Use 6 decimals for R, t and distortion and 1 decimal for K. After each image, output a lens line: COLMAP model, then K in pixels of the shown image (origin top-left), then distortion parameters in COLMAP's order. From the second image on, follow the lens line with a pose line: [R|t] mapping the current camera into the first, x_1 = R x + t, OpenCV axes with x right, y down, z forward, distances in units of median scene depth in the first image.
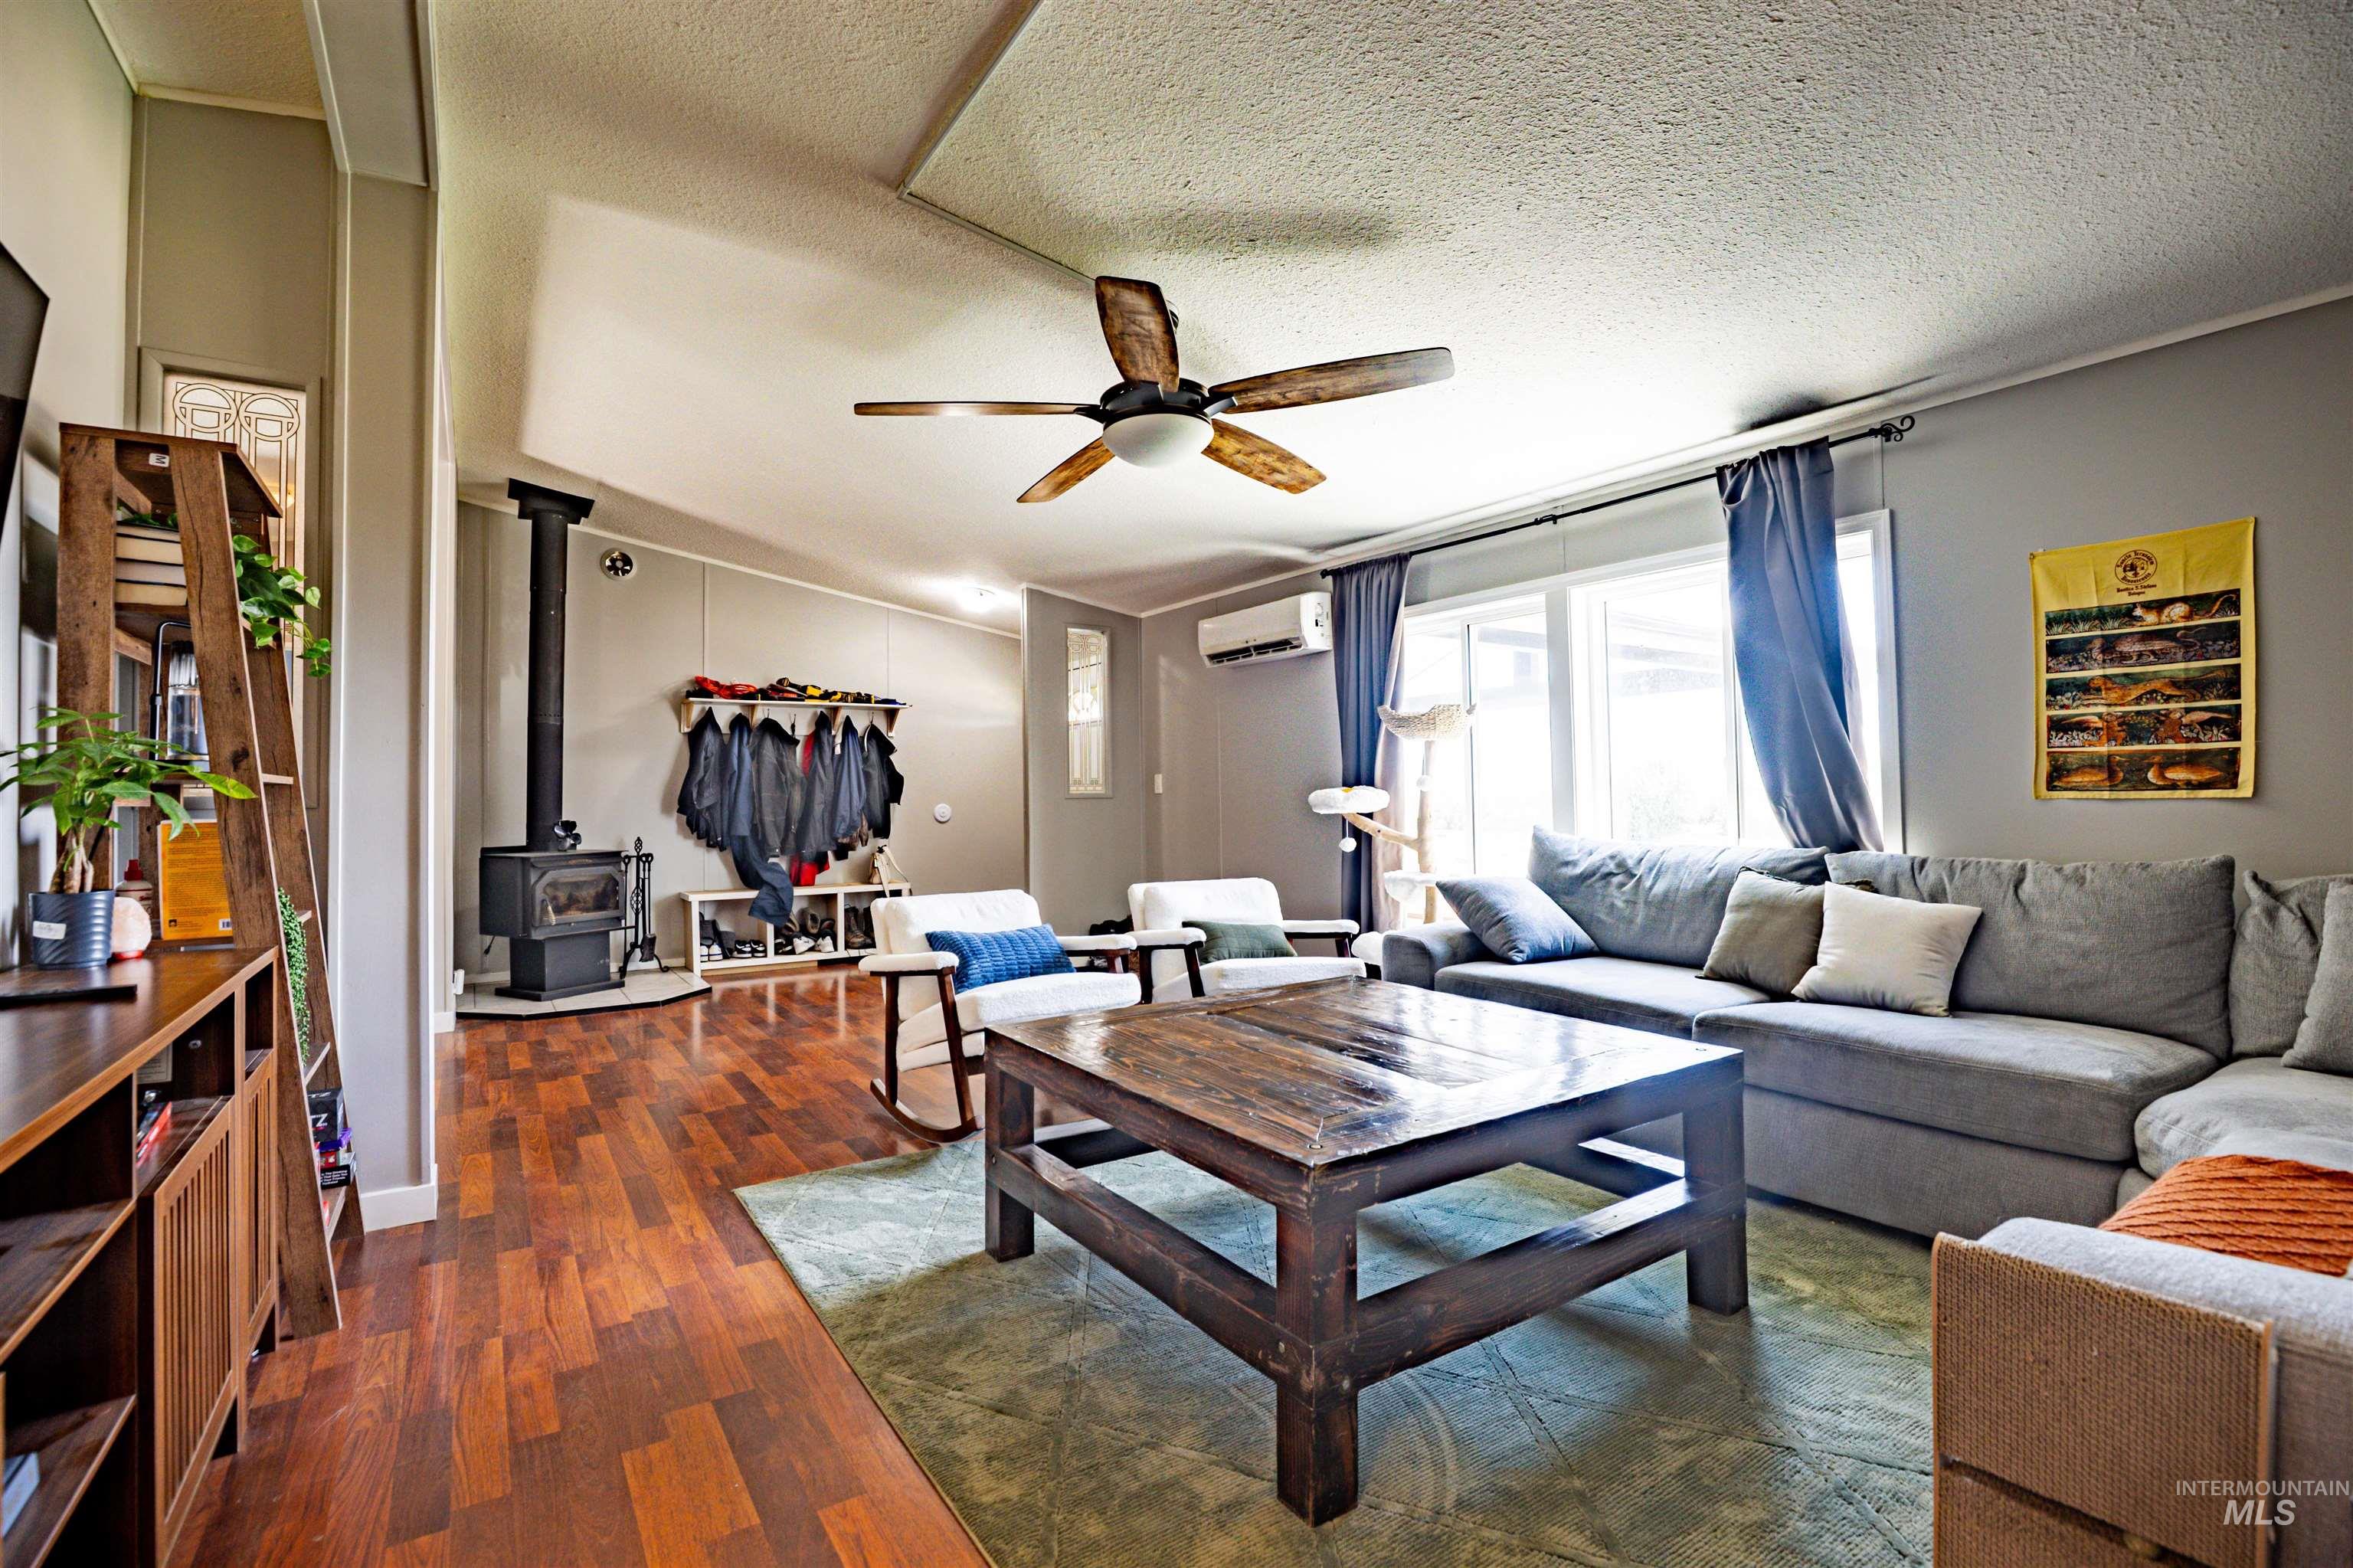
lens RADIAL K [[1081.0, 0, 1177.9], [0, 1081.0, 793.5], [0, 0, 1]] dist [-0.002576, -0.000413]
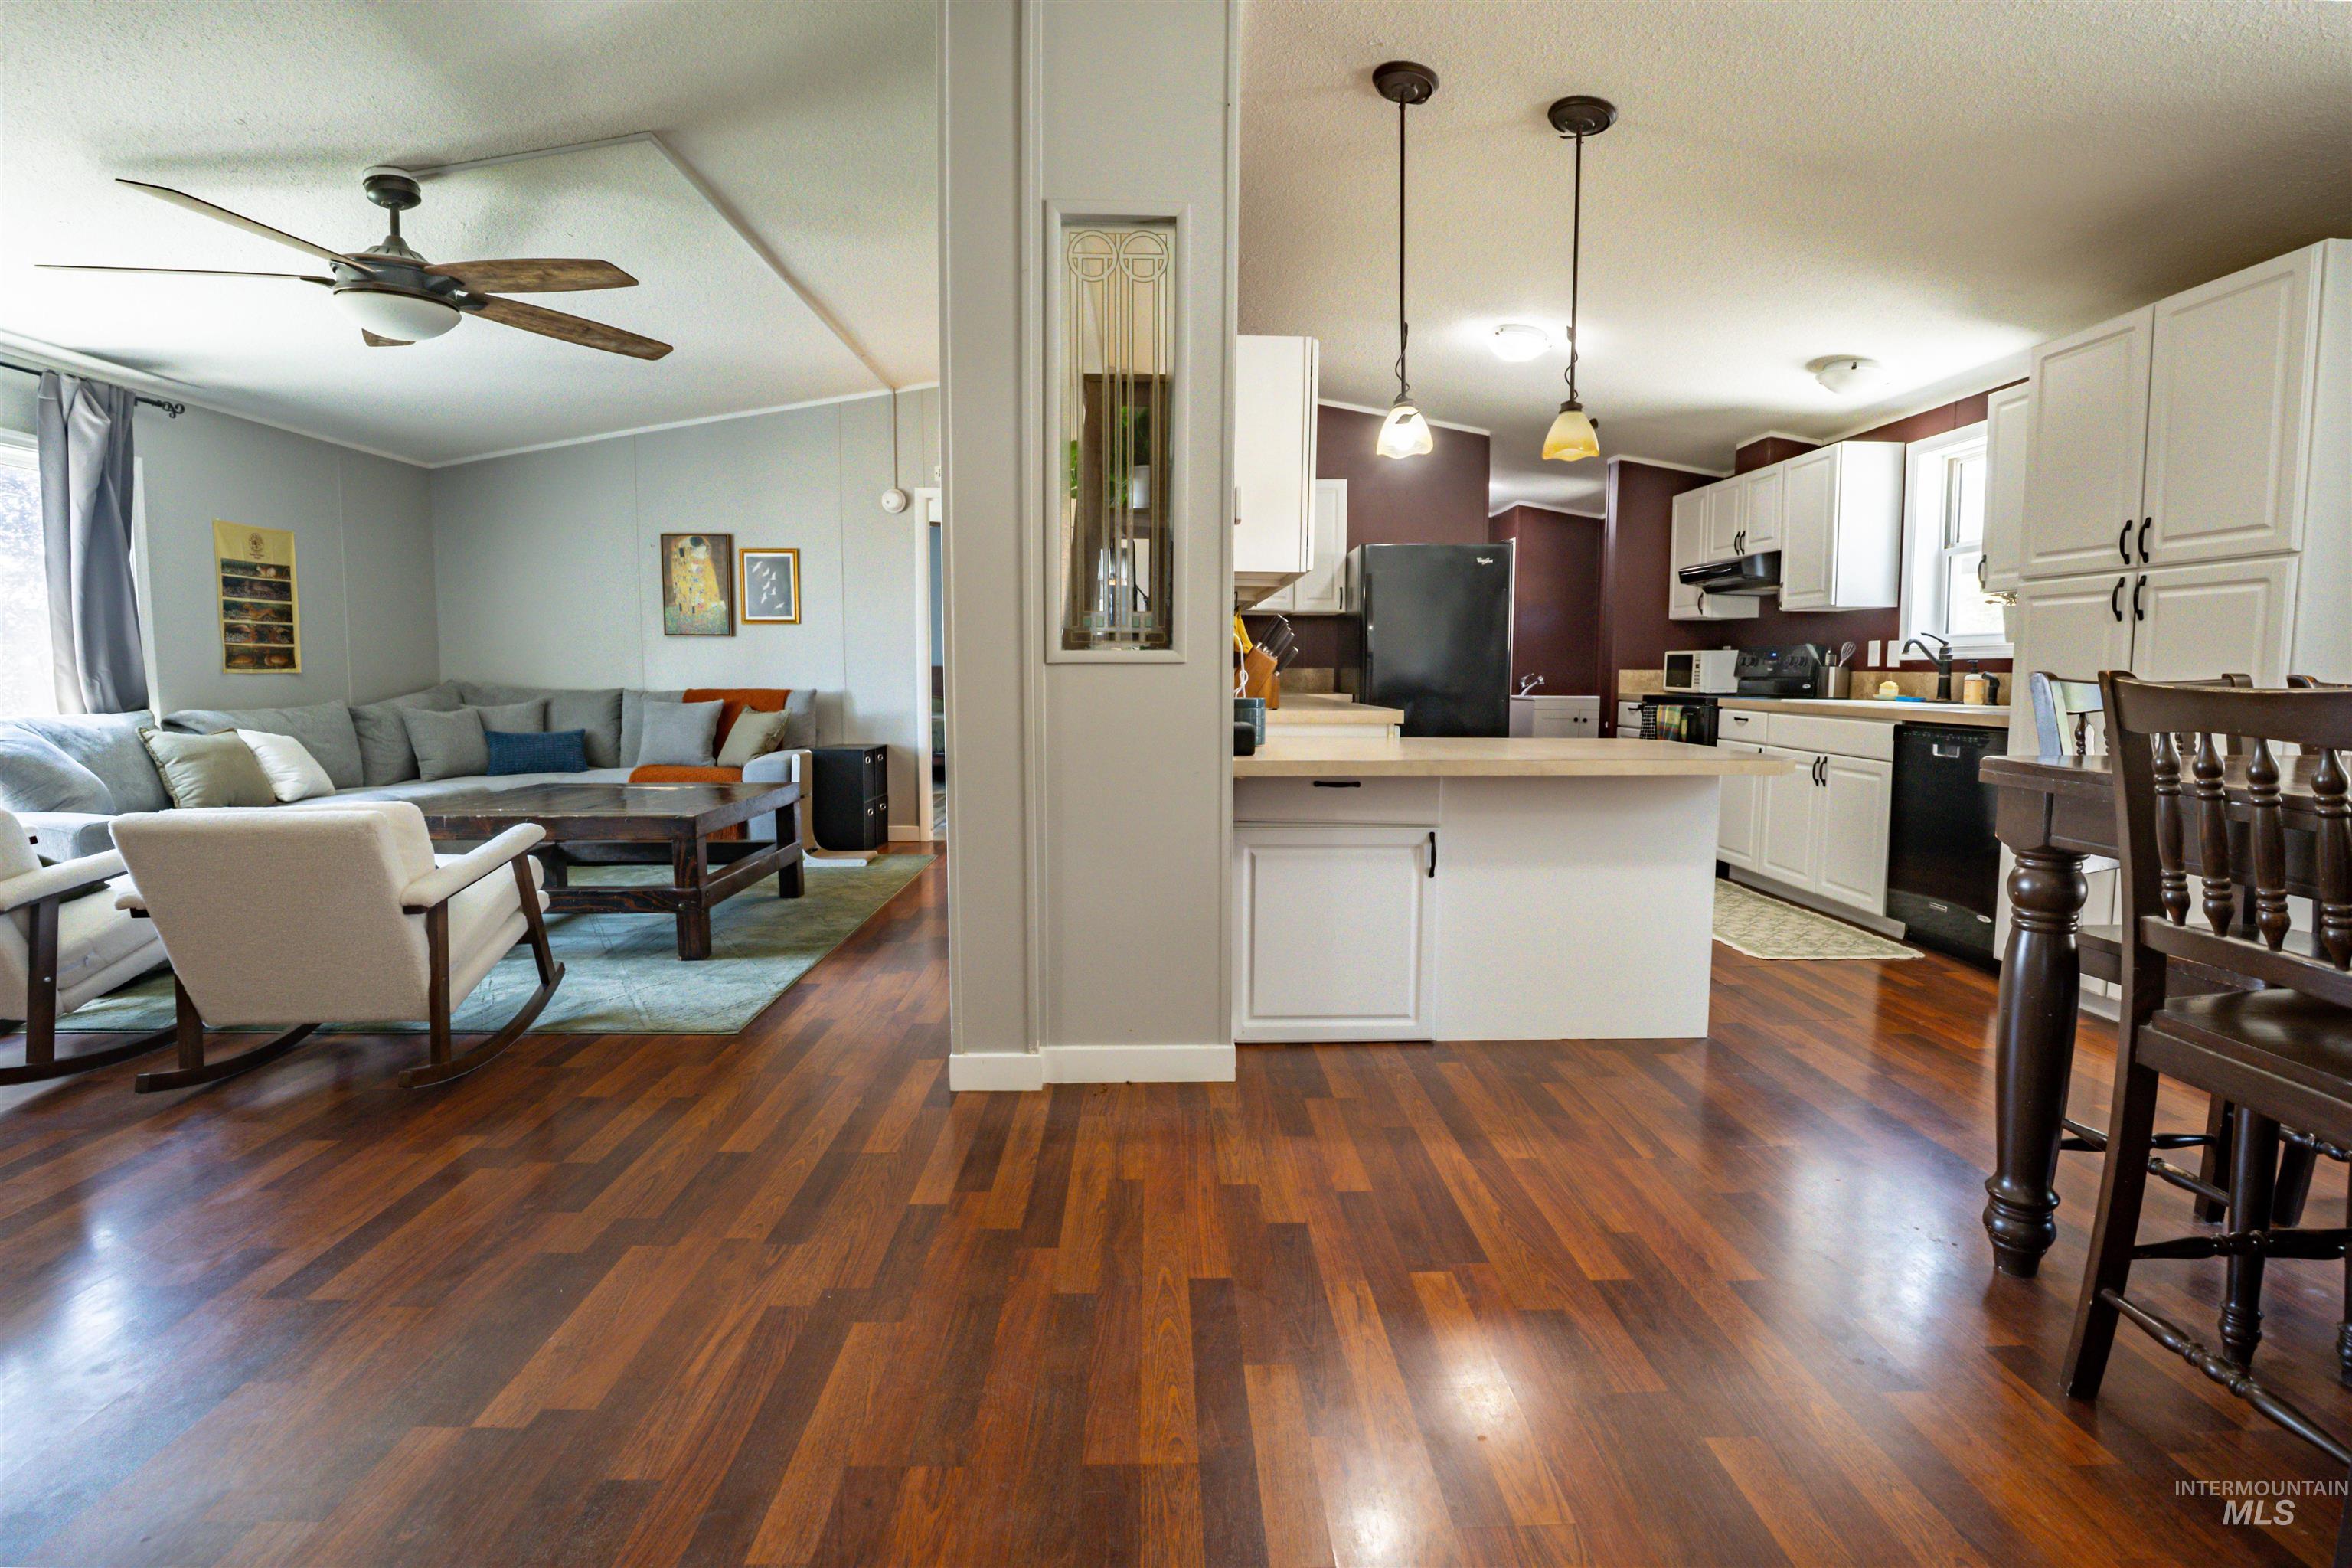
lens RADIAL K [[1080.5, 0, 1174.3], [0, 1080.5, 768.4], [0, 0, 1]] dist [-0.002576, -0.000413]
pose [[-0.845017, -0.043228, 0.532989, -1.349456], [-0.000813, 0.996830, 0.079559, 0.017988], [-0.534739, 0.066795, -0.842373, 1.701042]]
